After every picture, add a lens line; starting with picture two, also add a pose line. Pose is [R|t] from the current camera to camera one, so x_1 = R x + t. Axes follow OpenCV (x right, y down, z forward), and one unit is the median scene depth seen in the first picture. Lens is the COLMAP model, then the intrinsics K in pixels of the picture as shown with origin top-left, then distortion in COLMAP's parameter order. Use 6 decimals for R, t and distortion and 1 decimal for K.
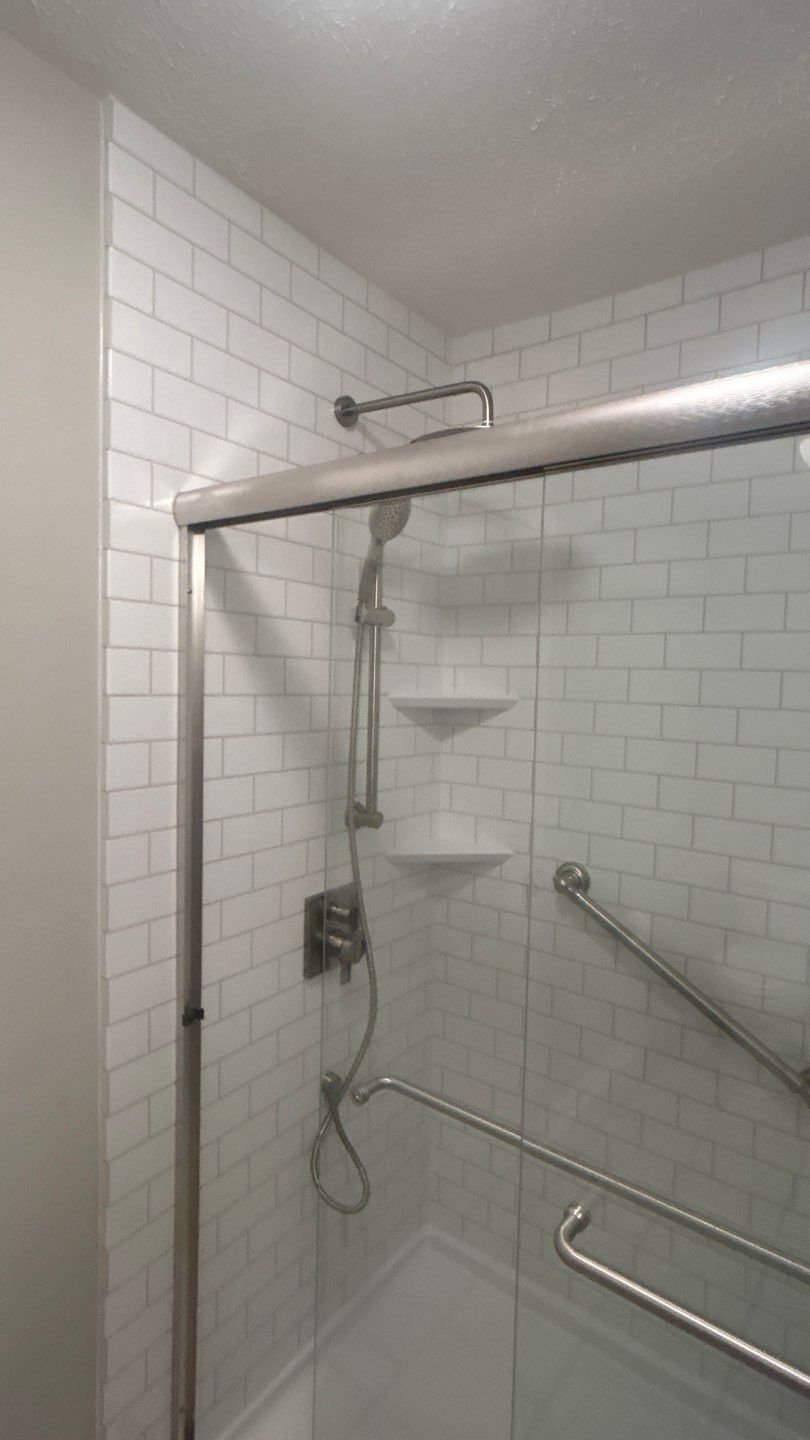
lens RADIAL K [[730.1, 0, 413.4], [0, 730.1, 716.9], [0, 0, 1]] dist [-0.007125, 0.006292]
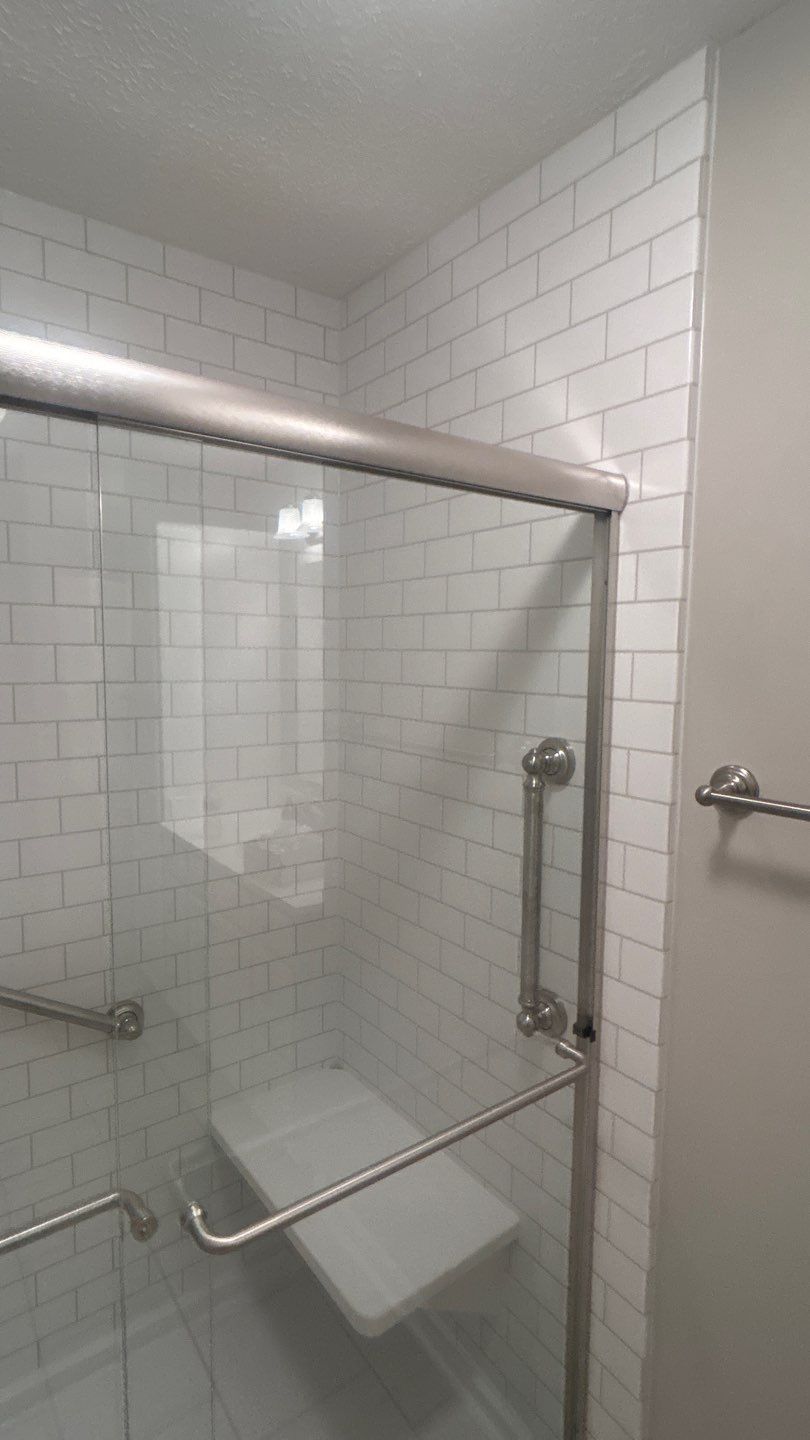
lens RADIAL K [[730.1, 0, 407.4], [0, 730.1, 724.7], [0, 0, 1]] dist [-0.007125, 0.006292]
pose [[0.282975, -0.112591, 0.952496, -0.298325], [0.052226, 0.993422, 0.101912, -0.026091], [-0.957704, 0.020907, 0.286994, 0.229634]]
